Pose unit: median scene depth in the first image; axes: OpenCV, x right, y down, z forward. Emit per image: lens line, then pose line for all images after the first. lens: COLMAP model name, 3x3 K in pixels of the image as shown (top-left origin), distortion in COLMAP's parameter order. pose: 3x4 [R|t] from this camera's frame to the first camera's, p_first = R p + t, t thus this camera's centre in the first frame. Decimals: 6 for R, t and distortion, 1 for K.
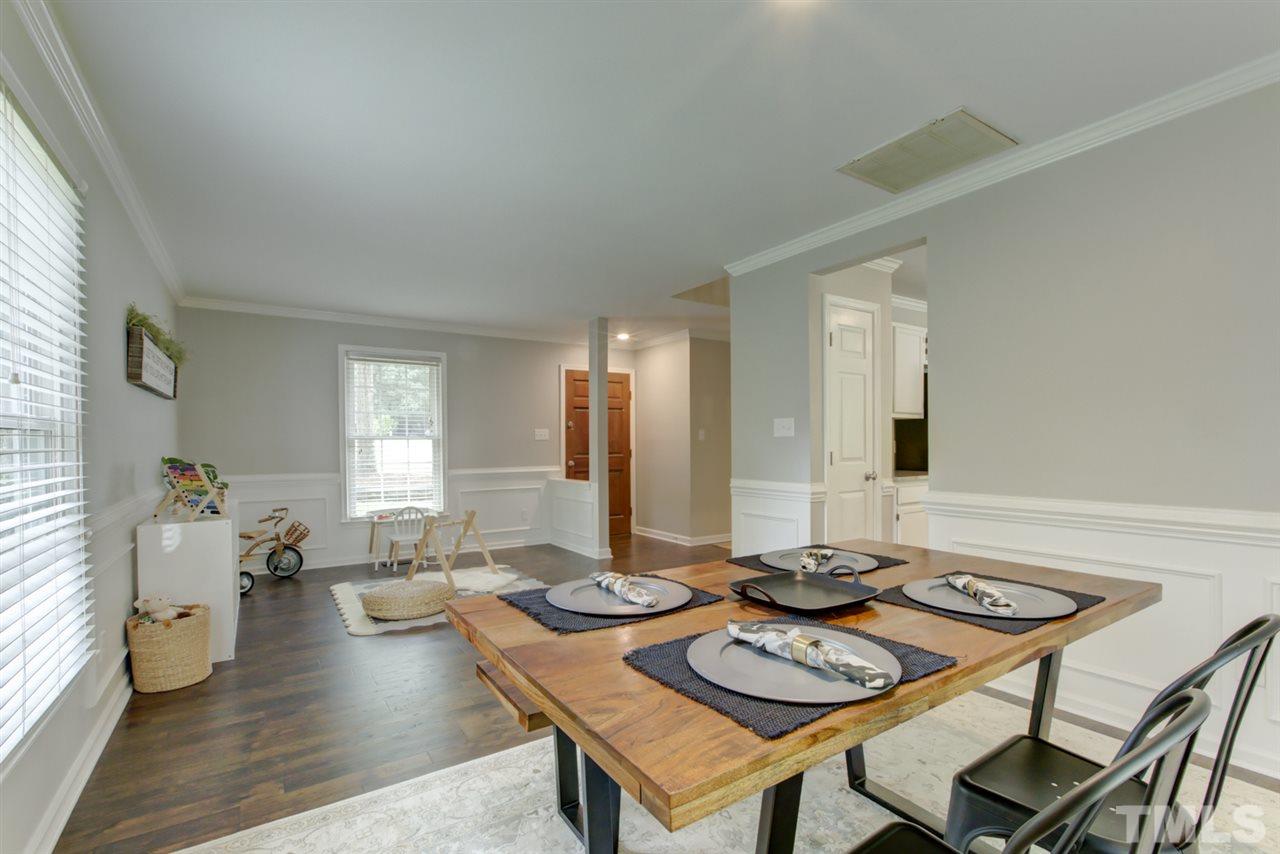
lens RADIAL K [[604.7, 0, 639.7], [0, 604.7, 439.3], [0, 0, 1]] dist [0.018658, 0.000068]
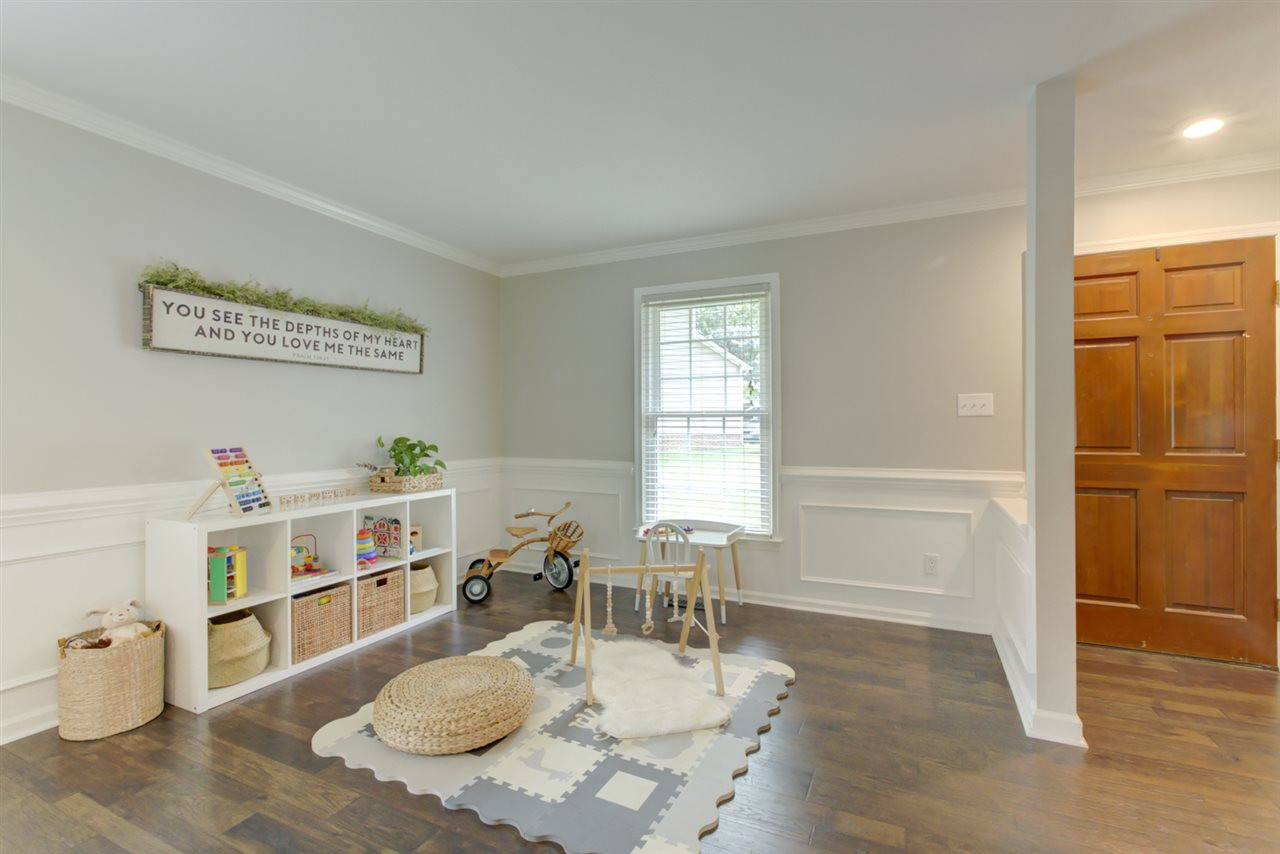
lens RADIAL K [[585.2, 0, 624.7], [0, 585.2, 424.1], [0, 0, 1]] dist [-0.012863, -0.000130]
pose [[0.500896, 0.003065, -0.865502, 0.117882], [0.004088, 0.999974, 0.005907, 0.004402], [0.865498, -0.006497, 0.500871, 0.633374]]
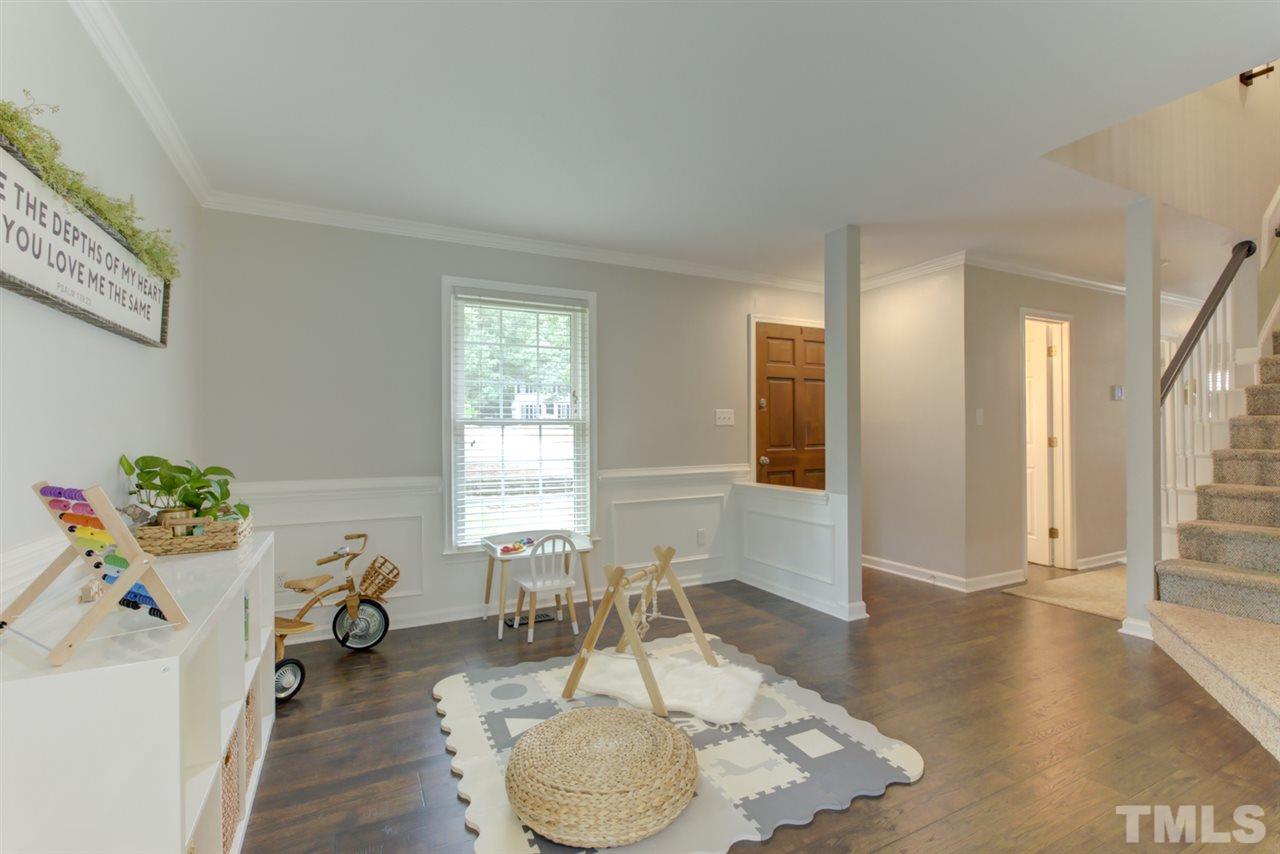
lens RADIAL K [[584.9, 0, 640.0], [0, 584.9, 427.0], [0, 0, 1]] dist [-0.002086, 0.000219]
pose [[0.993721, -0.001638, -0.111874, -0.220270], [0.001316, 0.999995, -0.002949, 0.005571], [0.111878, 0.002783, 0.993718, 0.412391]]
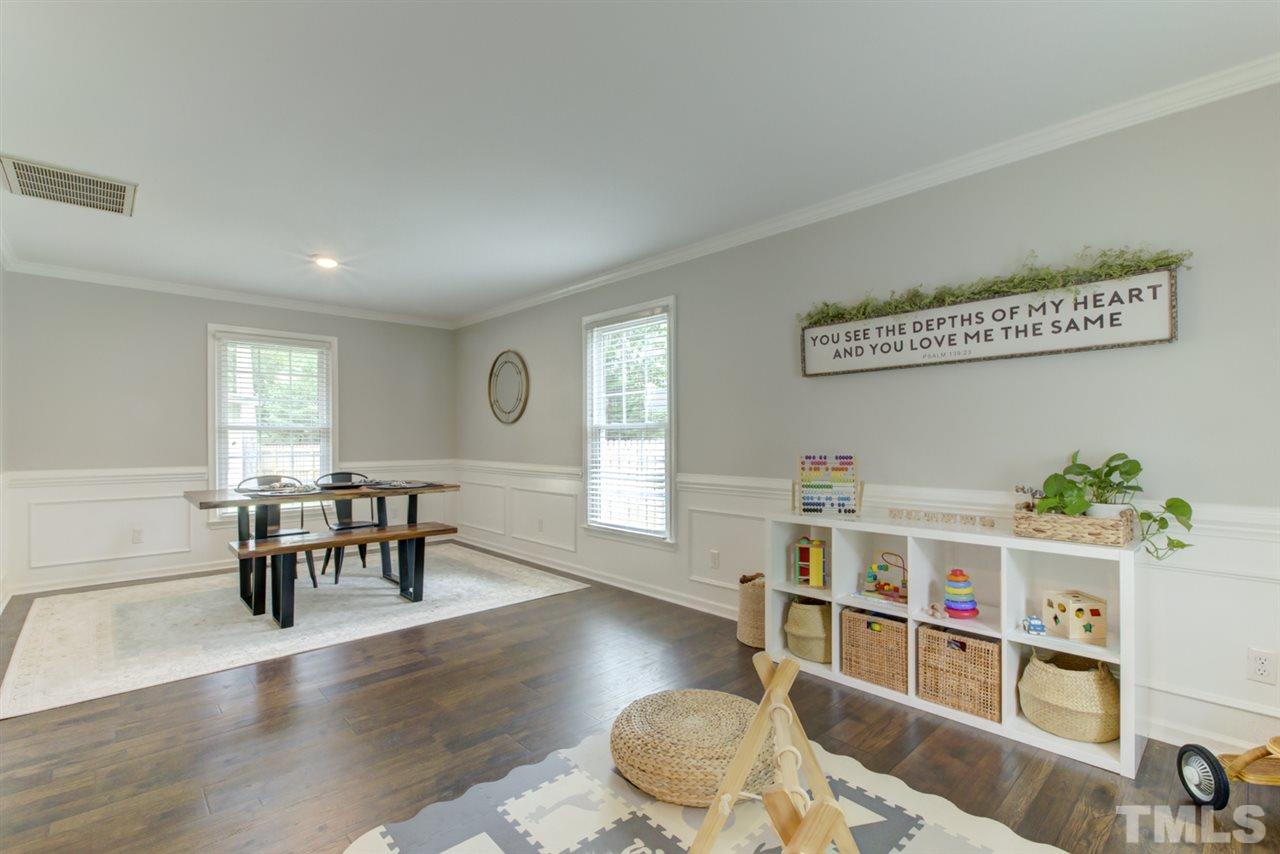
lens RADIAL K [[574.5, 0, 640.0], [0, 574.5, 427.0], [0, 0, 1]] dist [0.000410, -0.000062]
pose [[-0.985762, 0.008118, -0.167951, -0.186429], [0.011856, 0.999704, -0.021261, 0.008833], [0.167729, -0.022949, -0.985566, 1.073029]]
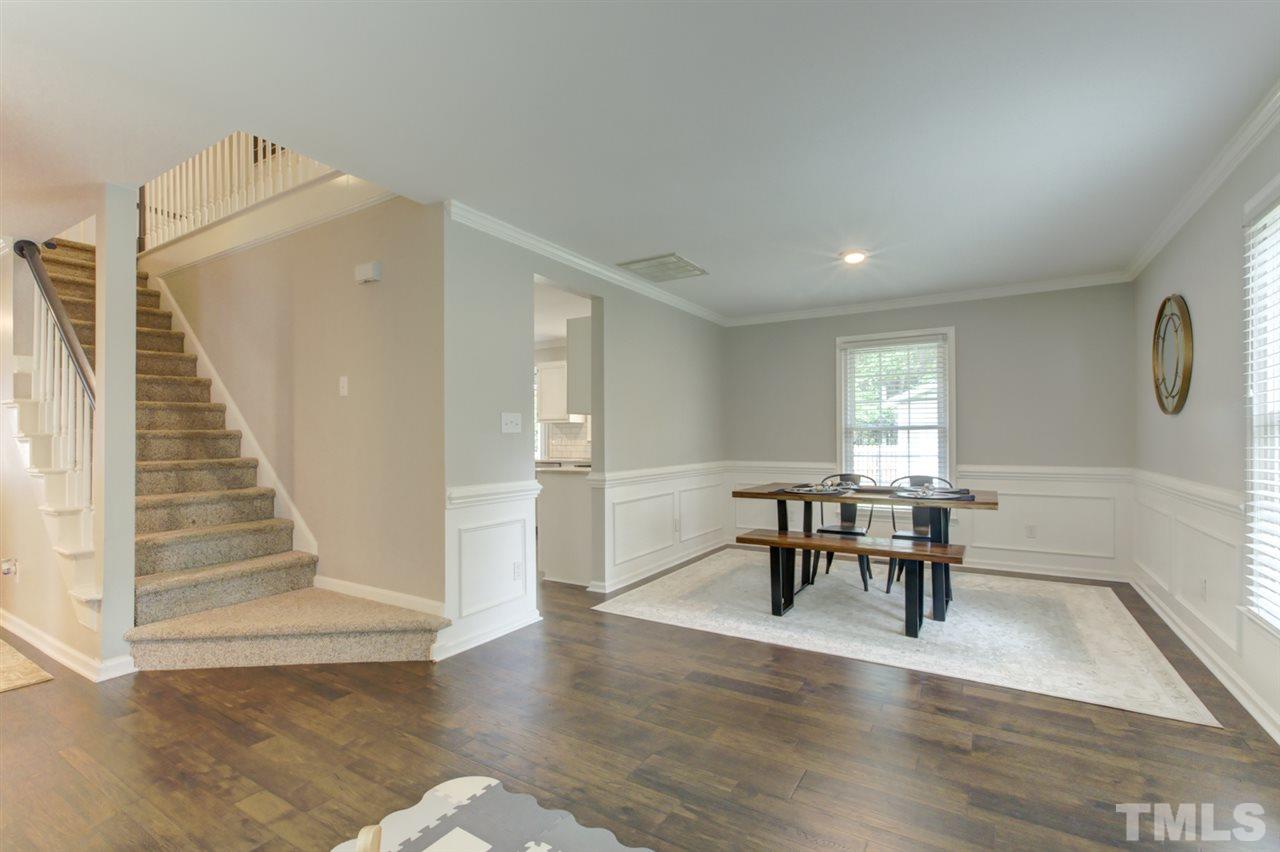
lens RADIAL K [[574.5, 0, 640.0], [0, 574.5, 426.0], [0, 0, 1]] dist [0.000410, -0.000062]
pose [[-0.421771, 0.034428, 0.906048, -0.442234], [0.003281, 0.999330, -0.036445, 0.013021], [-0.906696, -0.012399, -0.421602, 0.827275]]
